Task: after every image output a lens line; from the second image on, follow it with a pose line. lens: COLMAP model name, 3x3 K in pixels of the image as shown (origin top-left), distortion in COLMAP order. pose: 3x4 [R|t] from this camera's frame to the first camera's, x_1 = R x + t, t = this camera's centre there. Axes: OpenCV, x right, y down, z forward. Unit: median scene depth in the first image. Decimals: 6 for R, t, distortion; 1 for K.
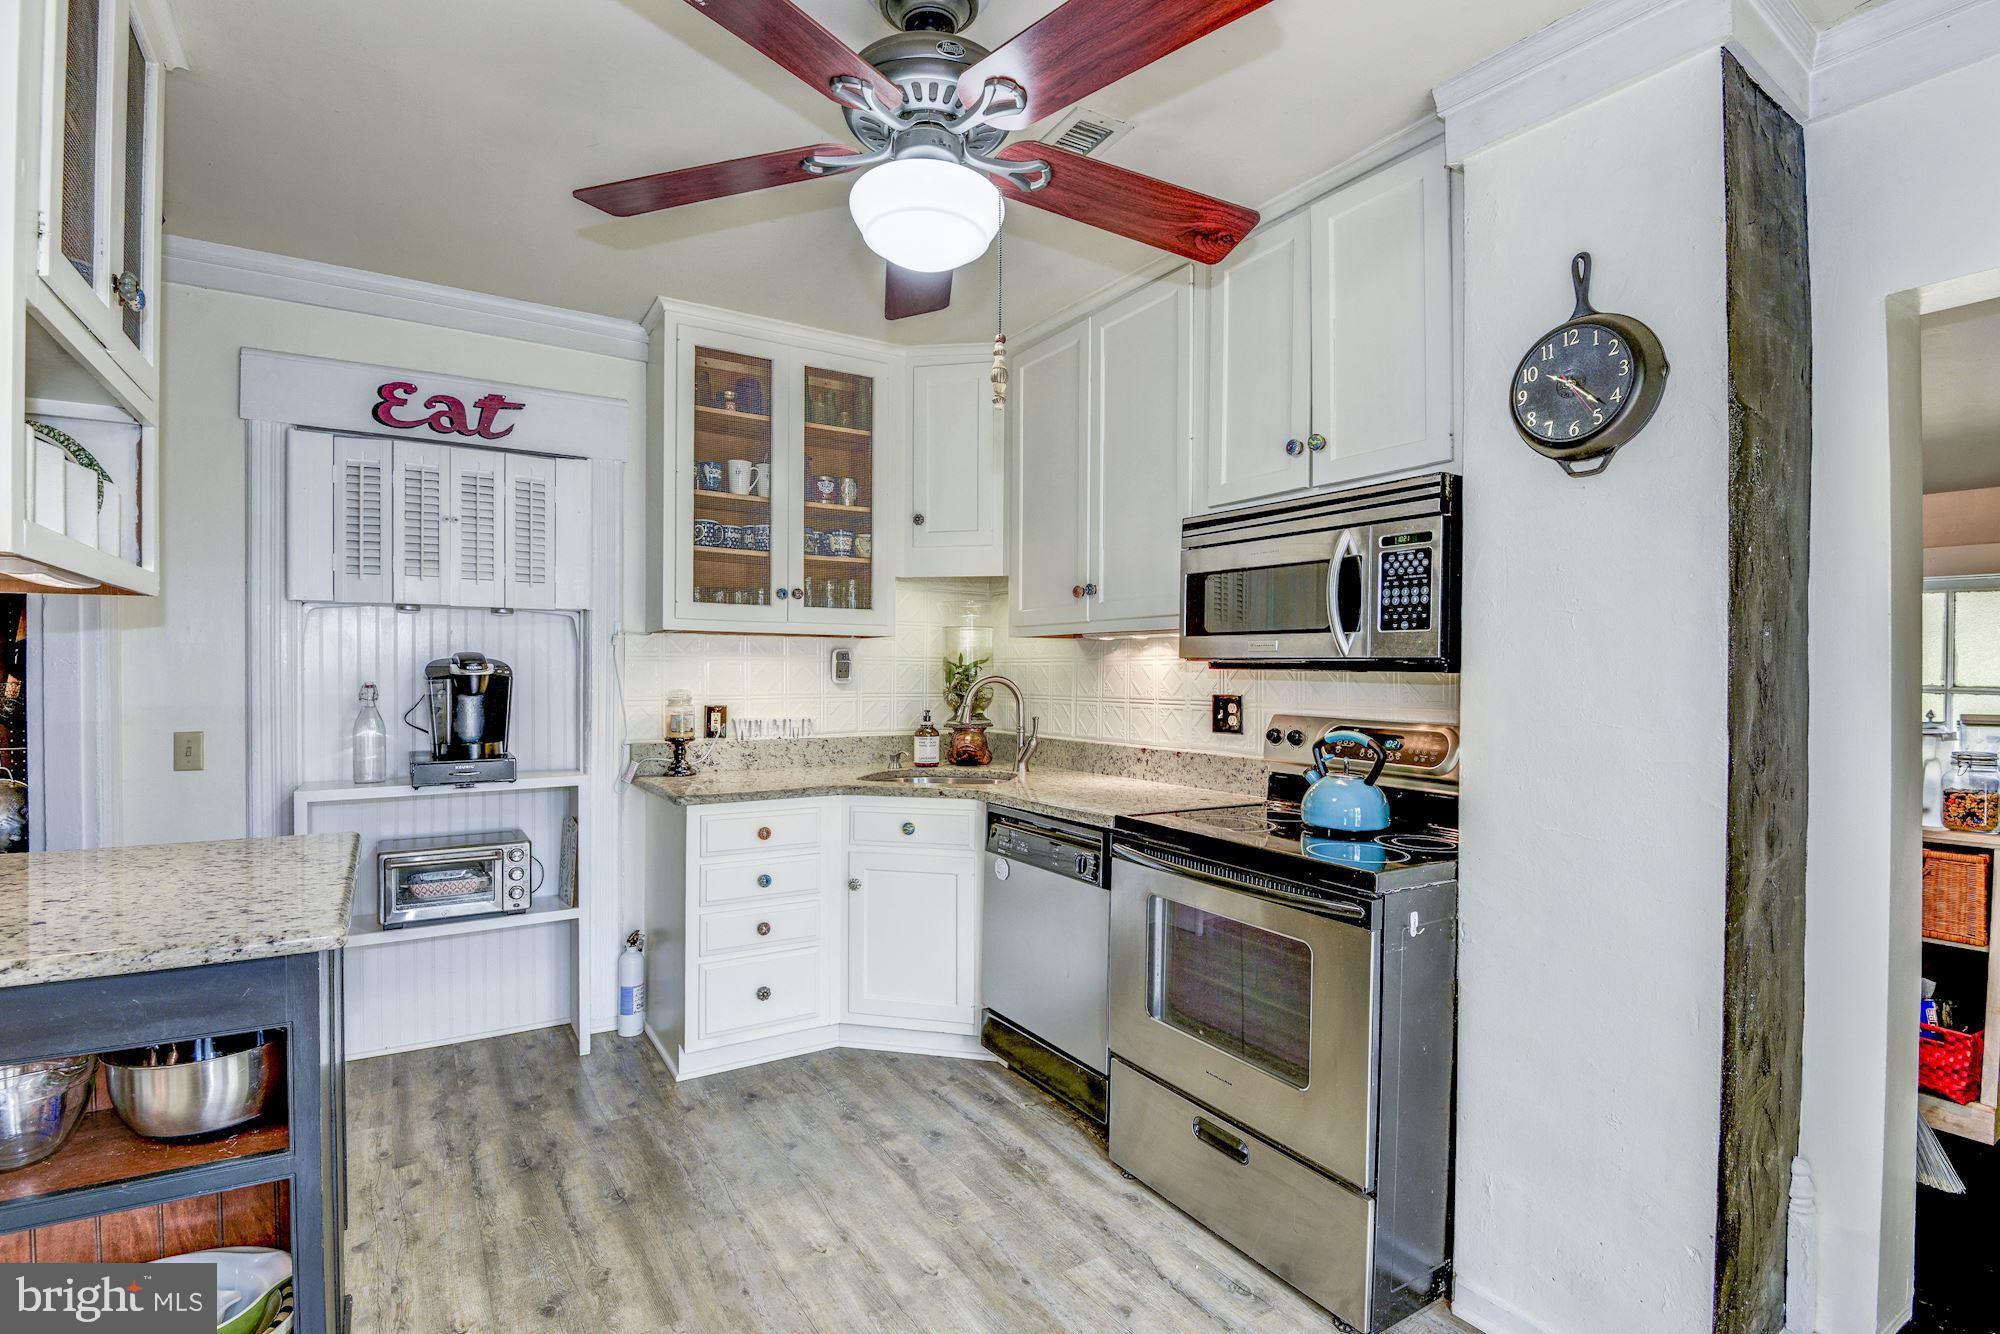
lens RADIAL K [[945.1, 0, 993.9], [0, 945.1, 668.9], [0, 0, 1]] dist [0.017379, -0.037085]
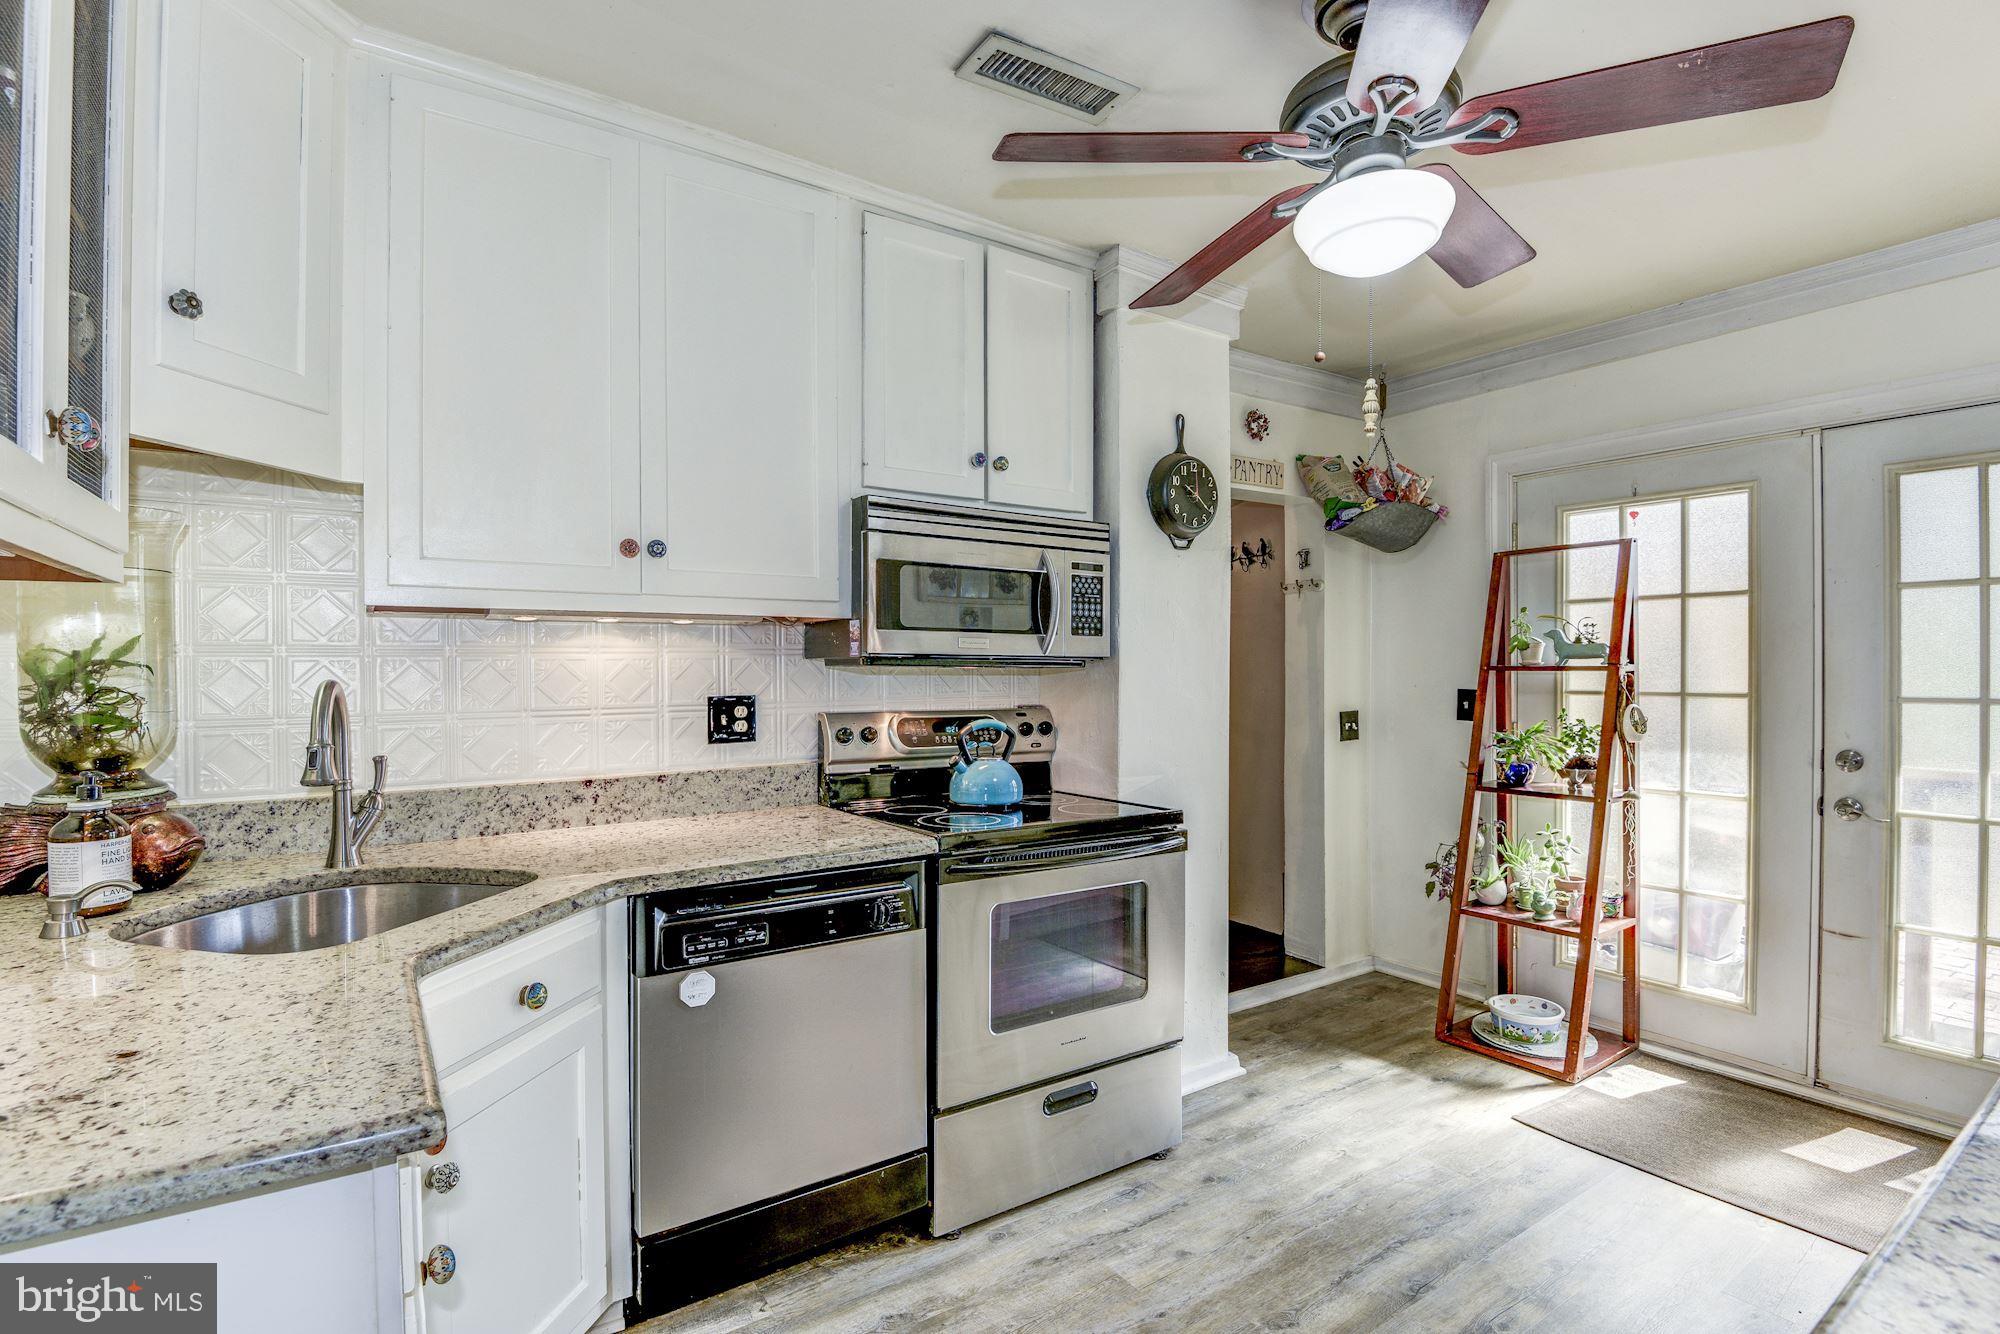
lens RADIAL K [[945.1, 0, 993.9], [0, 945.1, 668.9], [0, 0, 1]] dist [0.017379, -0.037085]
pose [[-0.033112, -0.009153, 0.999410, -0.600910], [-0.001001, 0.999958, 0.009125, -0.004530], [-0.999451, -0.000698, -0.033120, 0.801616]]
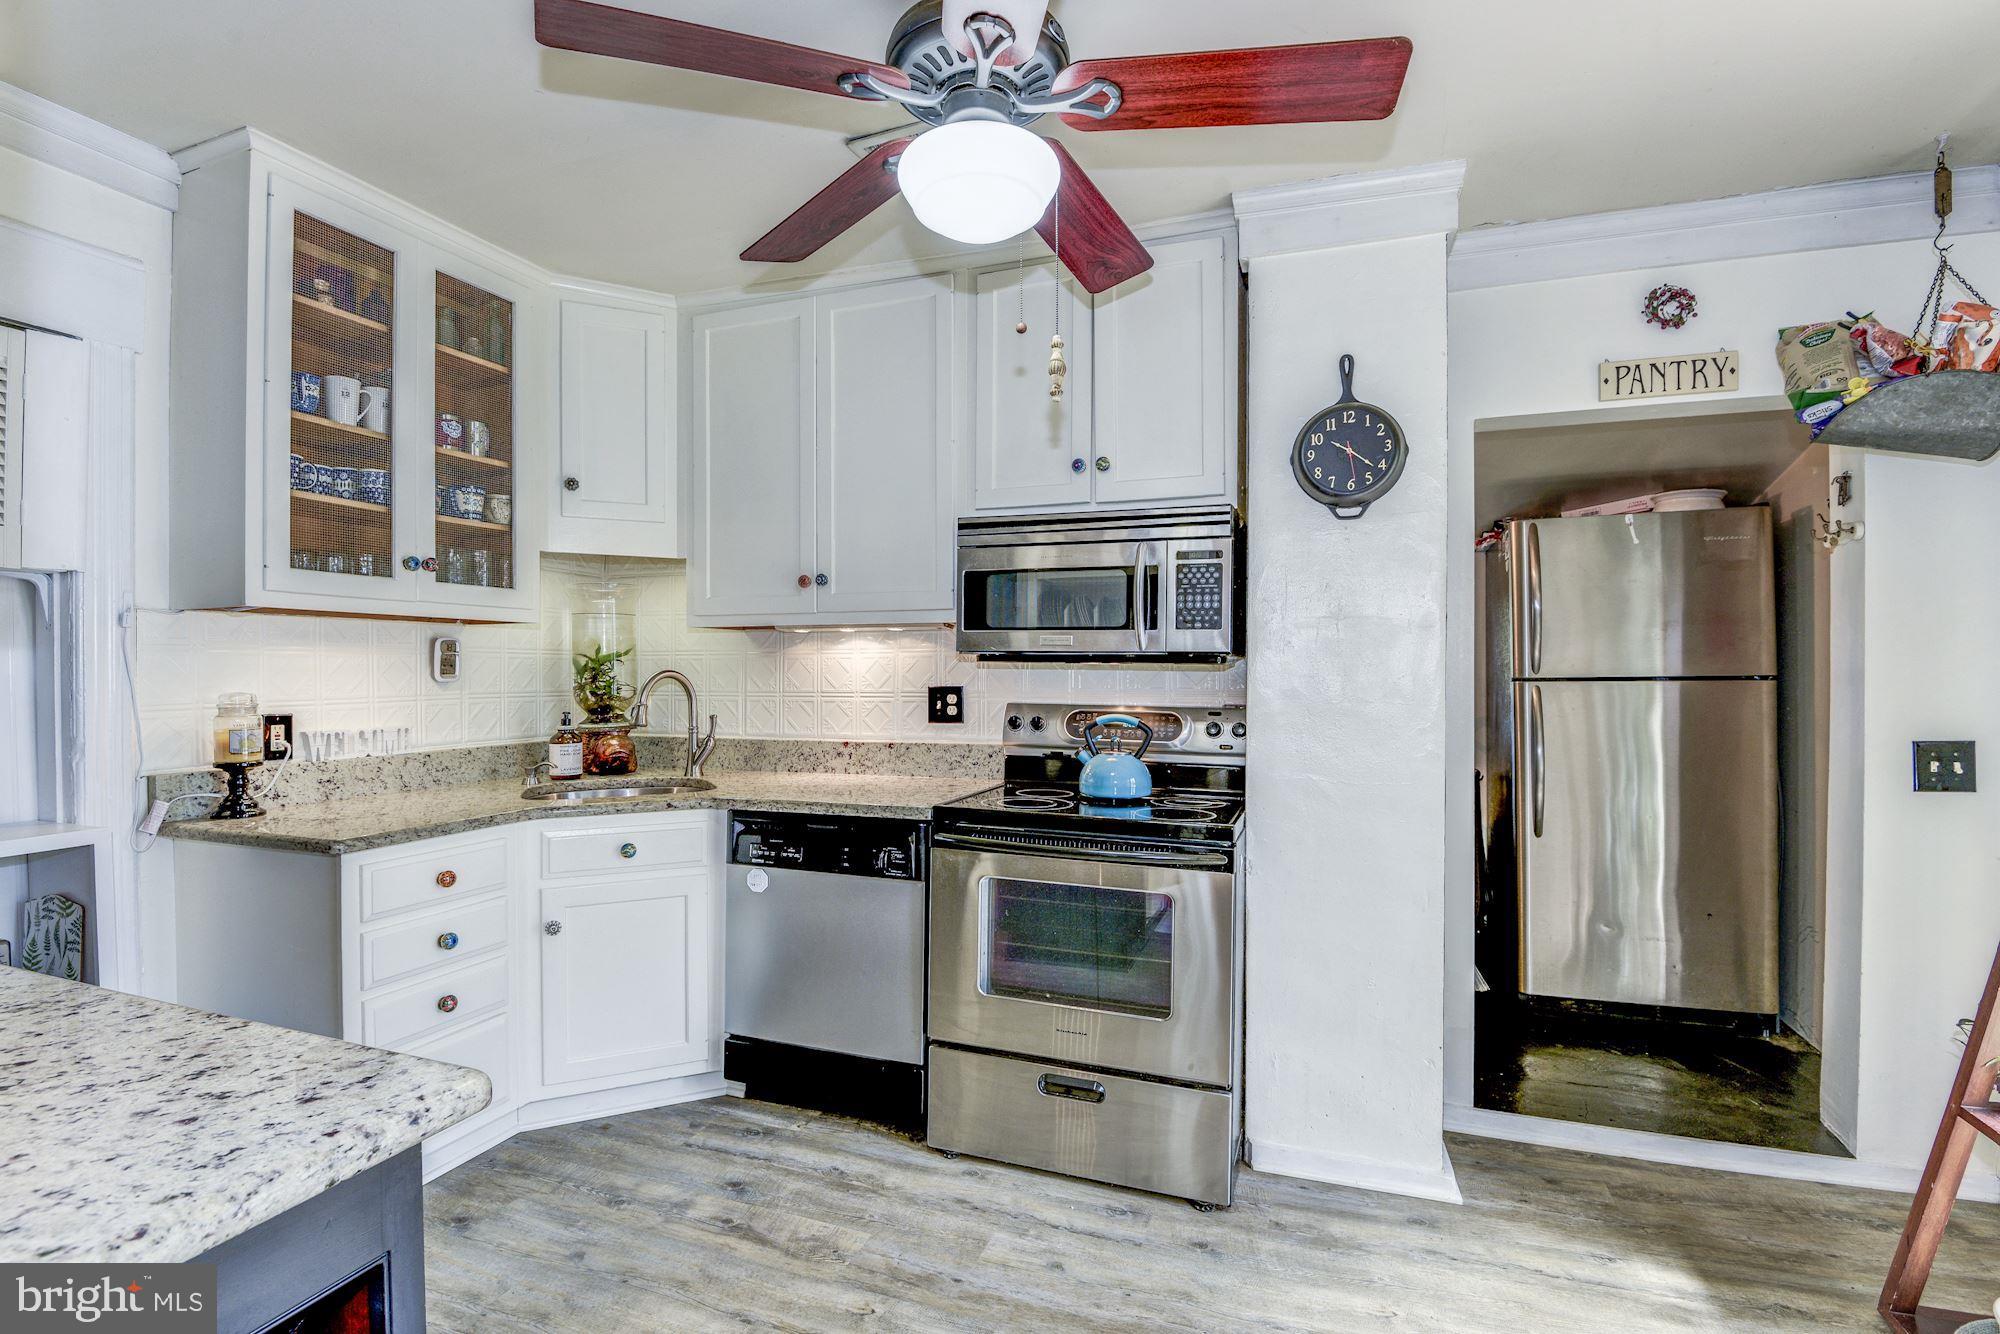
lens RADIAL K [[945.1, 0, 993.9], [0, 945.1, 668.9], [0, 0, 1]] dist [0.017379, -0.037085]
pose [[0.791767, -0.006050, 0.610793, -0.358540], [0.002362, 0.999974, 0.006844, 0.000978], [-0.610818, -0.003976, 0.791761, 0.130889]]
